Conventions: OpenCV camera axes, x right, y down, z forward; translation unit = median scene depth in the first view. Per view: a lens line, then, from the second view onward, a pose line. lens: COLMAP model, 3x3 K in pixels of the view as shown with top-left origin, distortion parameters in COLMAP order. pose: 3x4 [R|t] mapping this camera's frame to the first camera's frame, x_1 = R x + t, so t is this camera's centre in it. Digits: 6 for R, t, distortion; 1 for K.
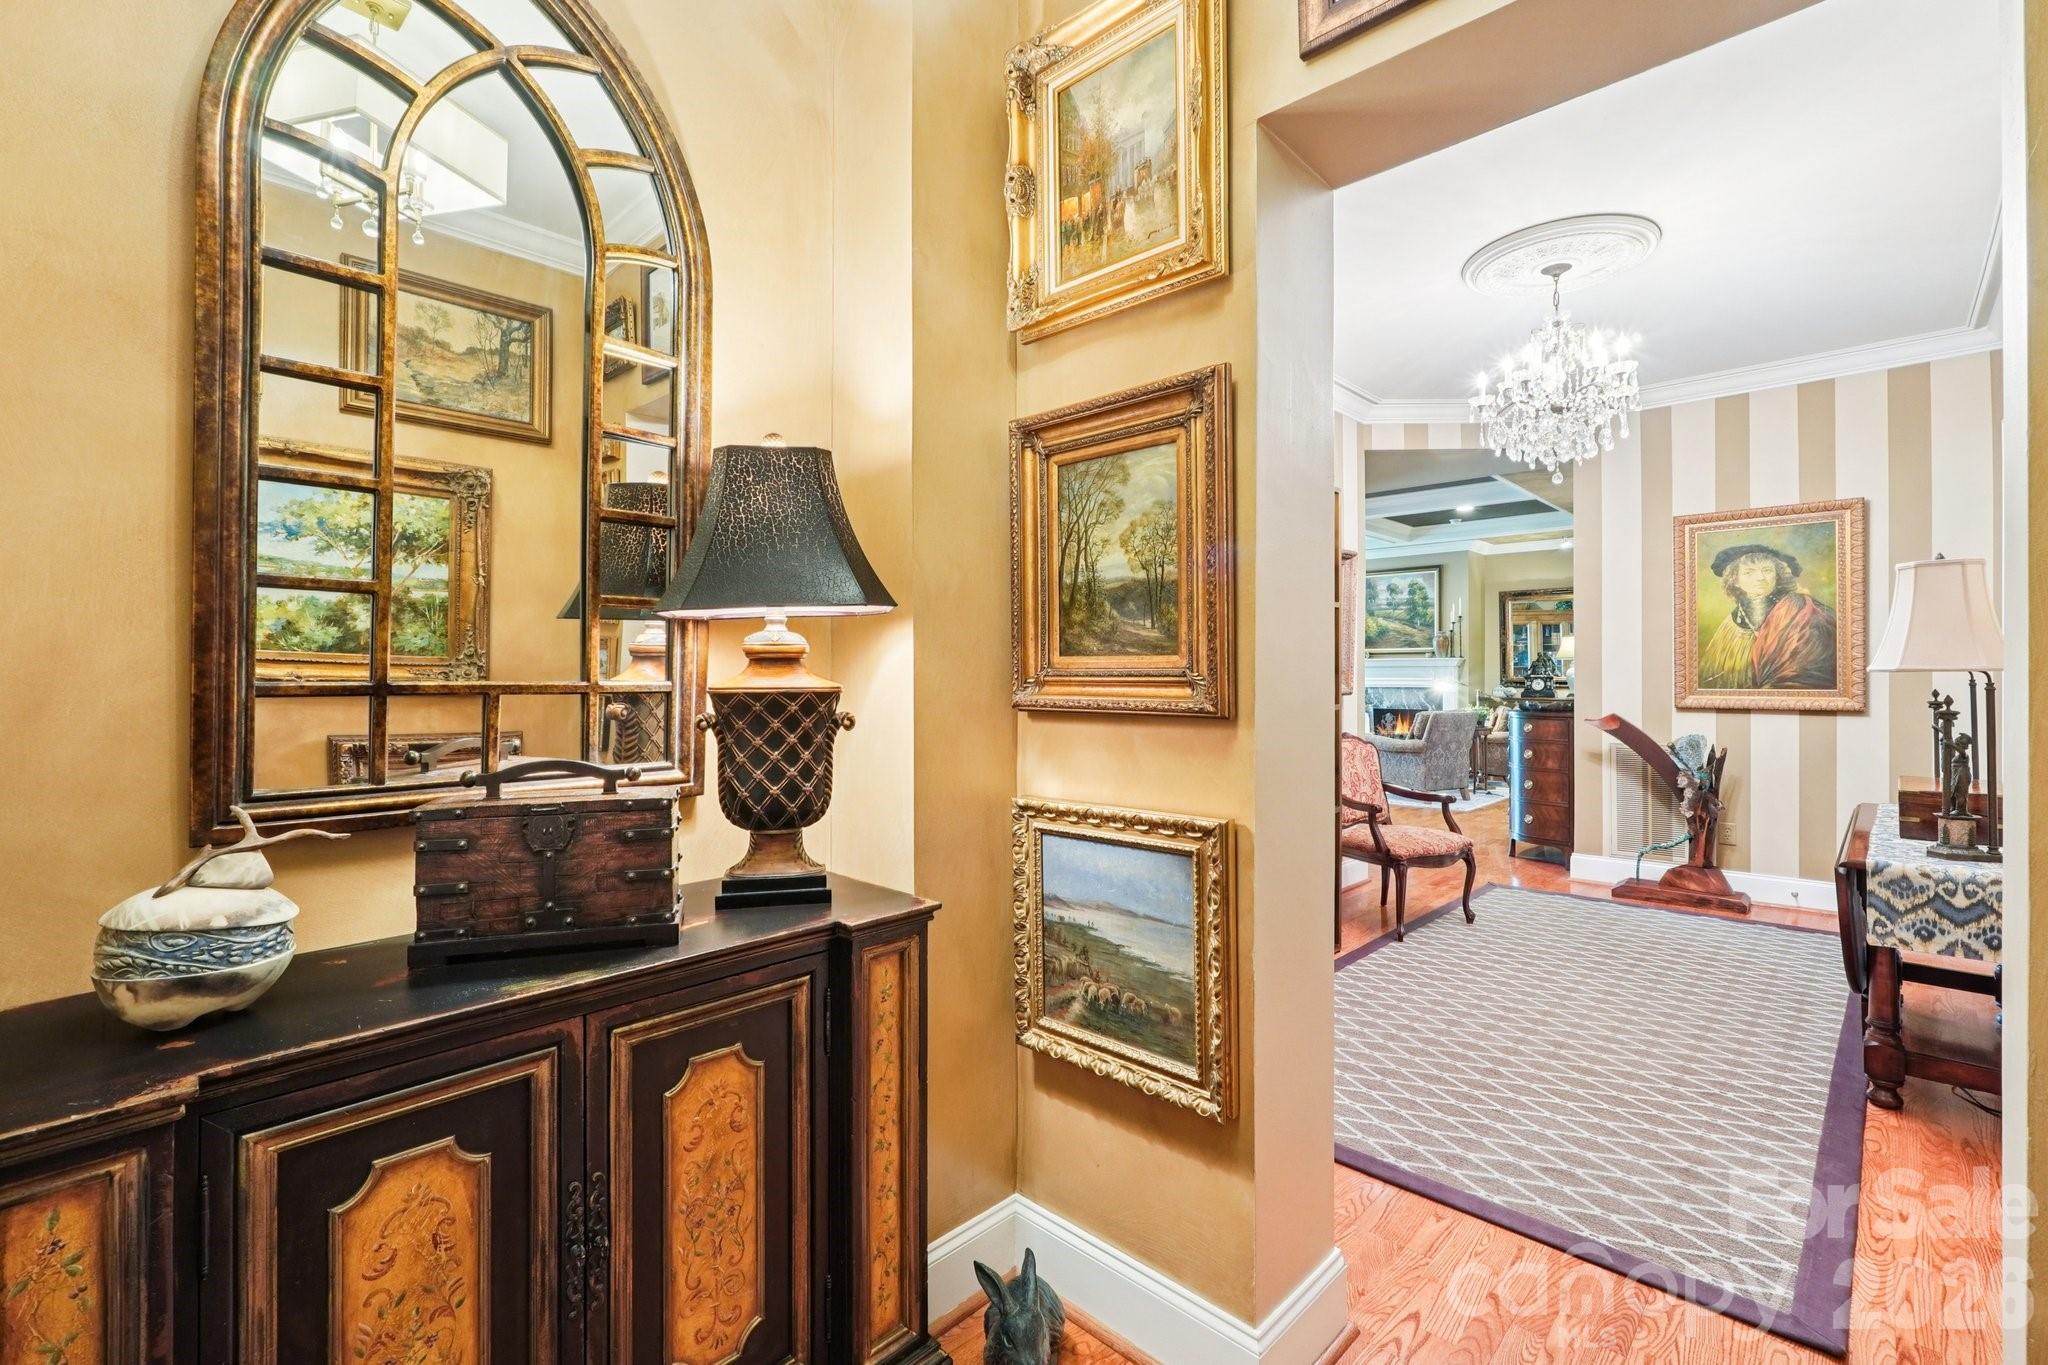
lens RADIAL K [[896.4, 0, 1017.6], [0, 896.4, 681.0], [0, 0, 1]] dist [-0.021562, 0.009313]
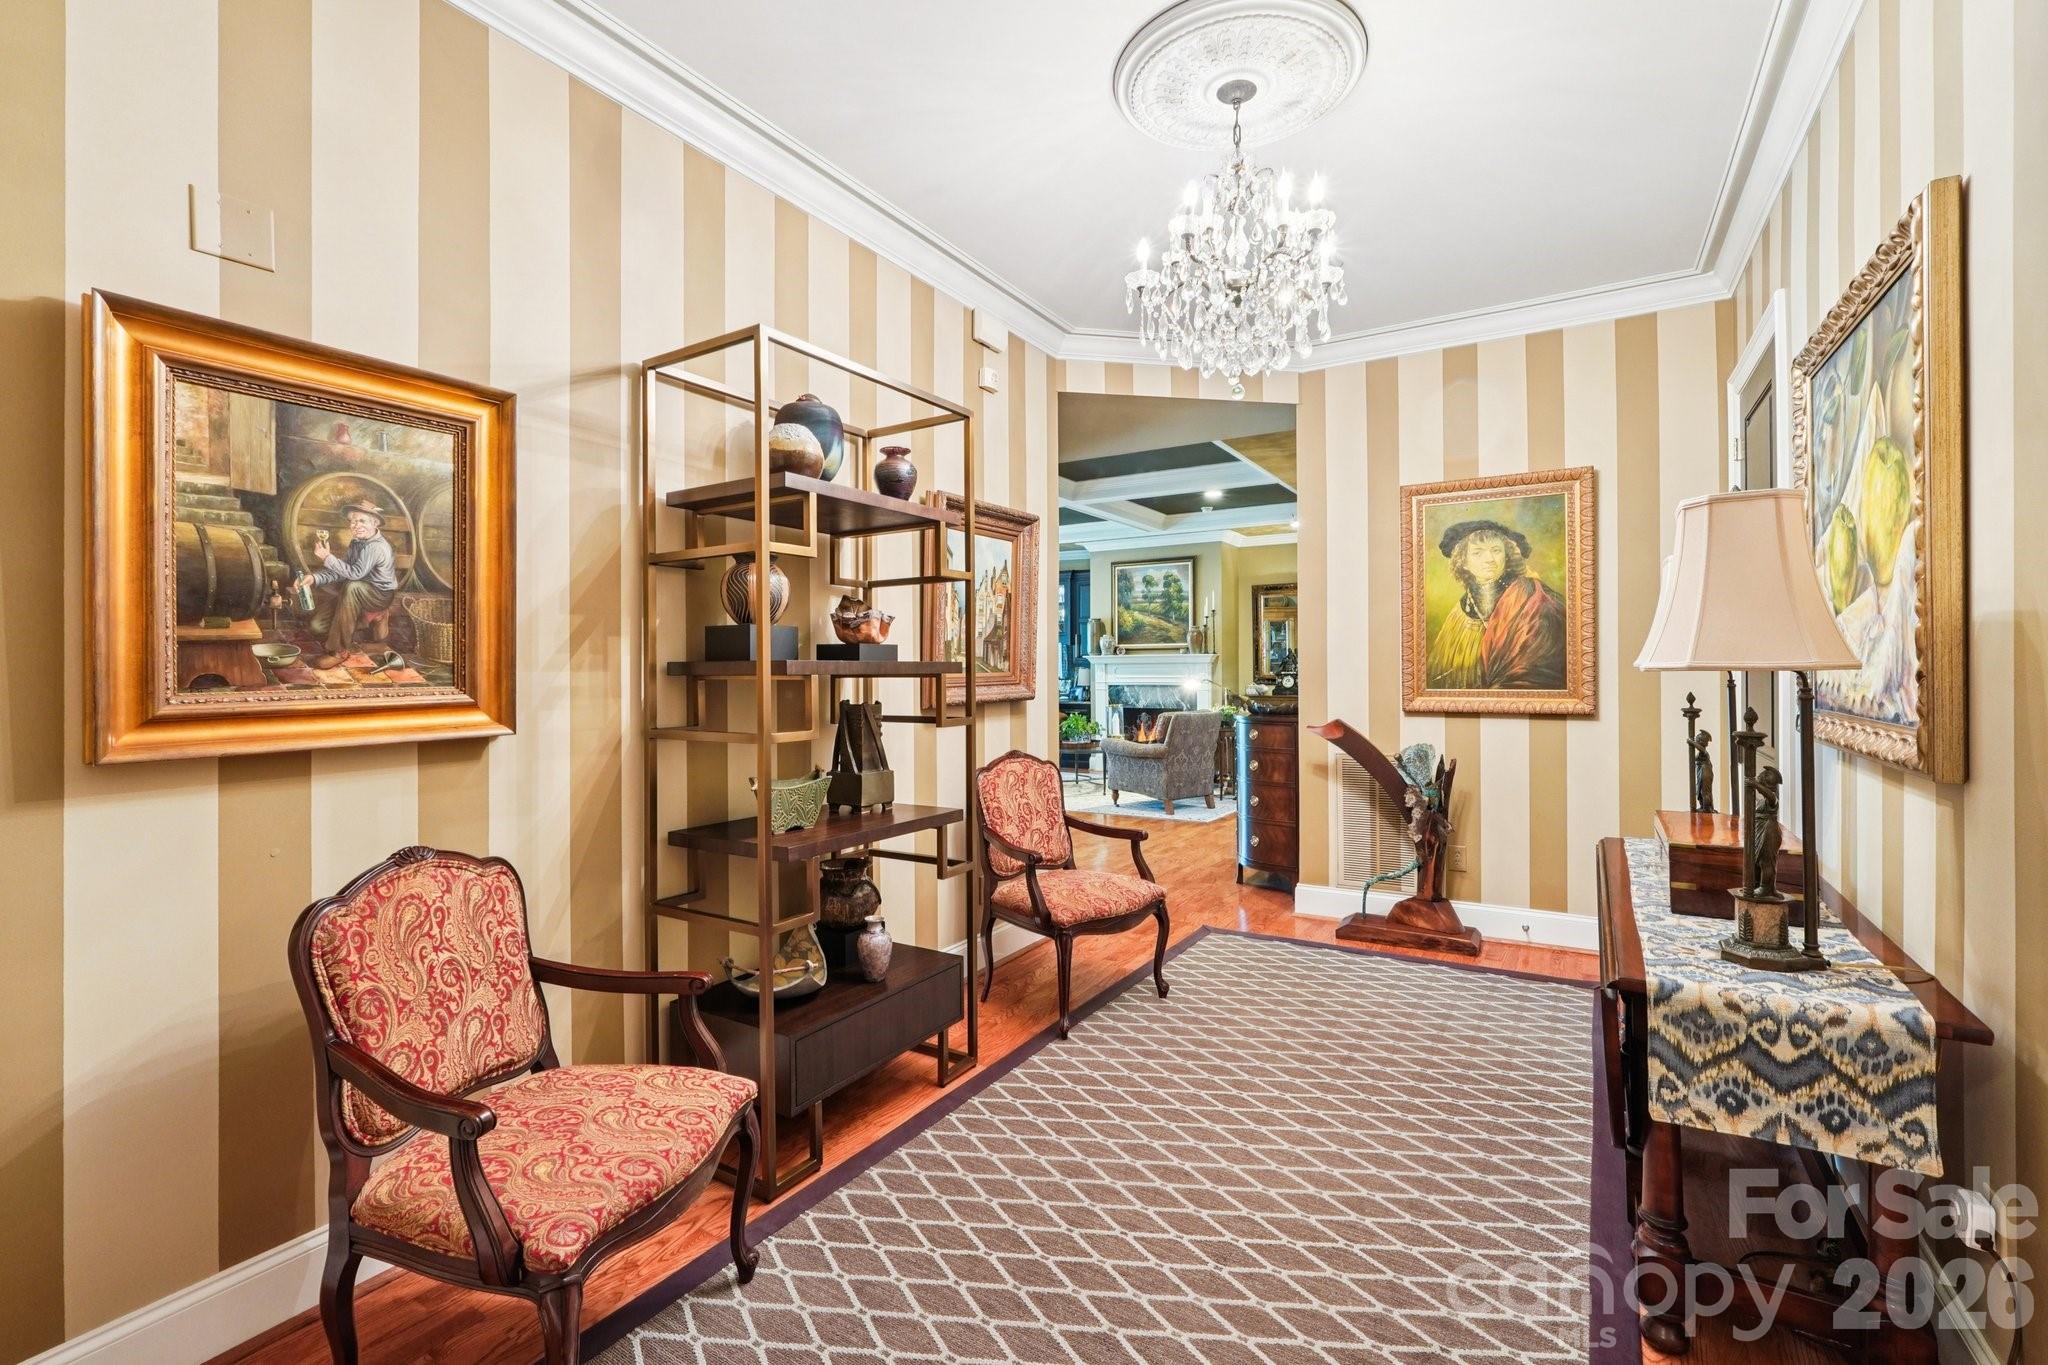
lens RADIAL K [[899.1, 0, 1027.7], [0, 899.1, 676.3], [0, 0, 1]] dist [-0.019021, 0.008875]
pose [[0.975008, -0.003054, 0.222150, 0.212232], [0.003438, 0.999993, -0.001341, -0.003795], [-0.222145, 0.002071, 0.975012, 0.258932]]
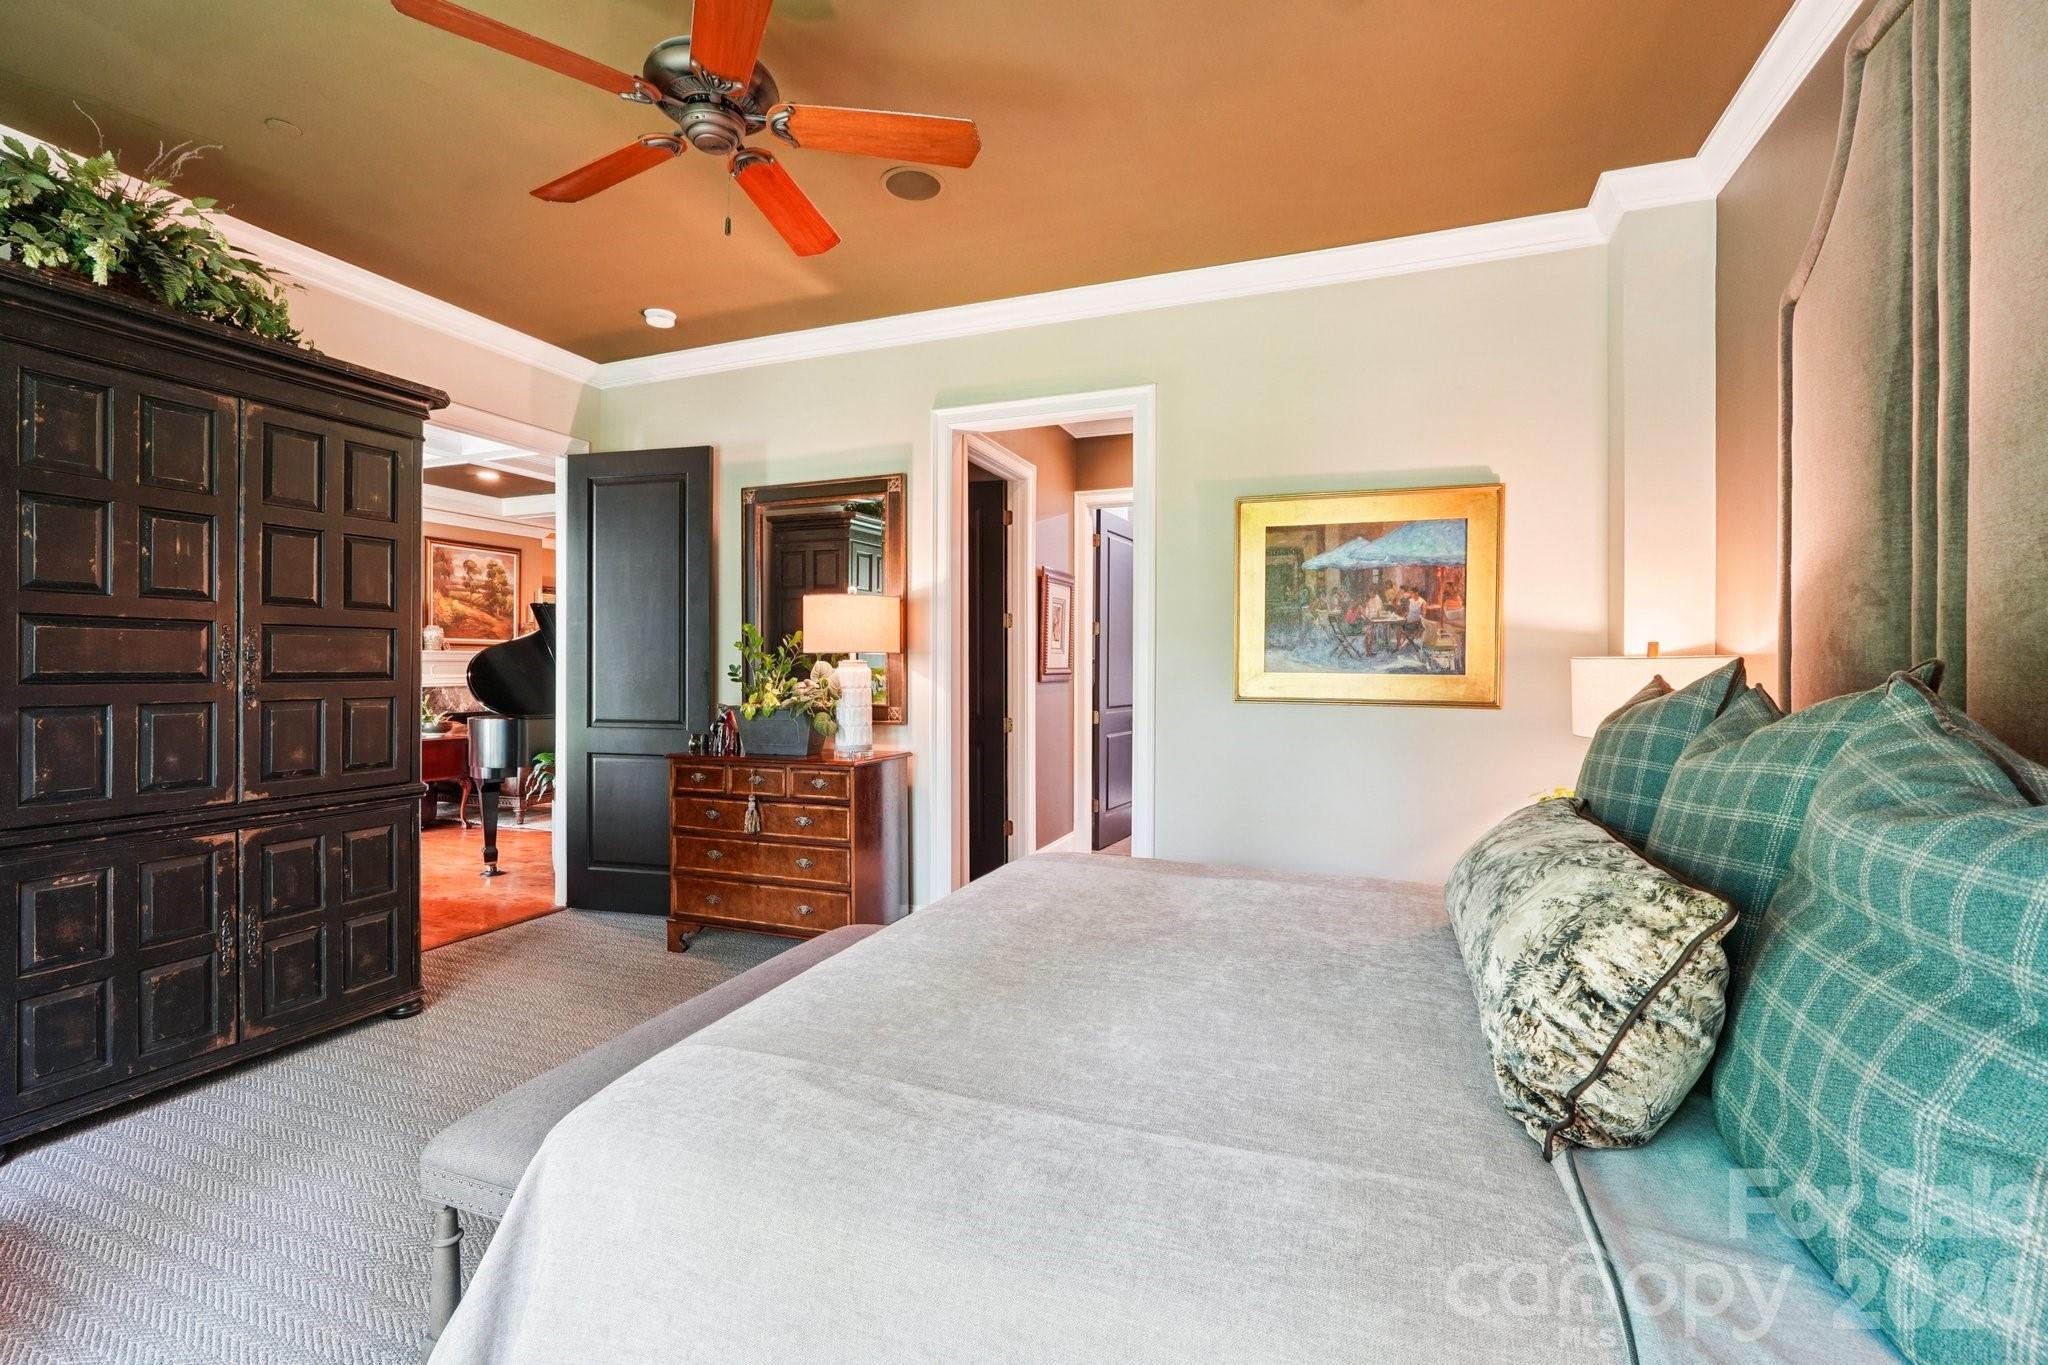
lens RADIAL K [[896.4, 0, 1017.6], [0, 896.4, 681.0], [0, 0, 1]] dist [-0.021562, 0.009313]
pose [[-0.397234, -0.011744, 0.917642, -1.333901], [0.008118, 0.999834, 0.016310, -0.018366], [-0.917681, 0.013928, -0.397073, 2.165410]]
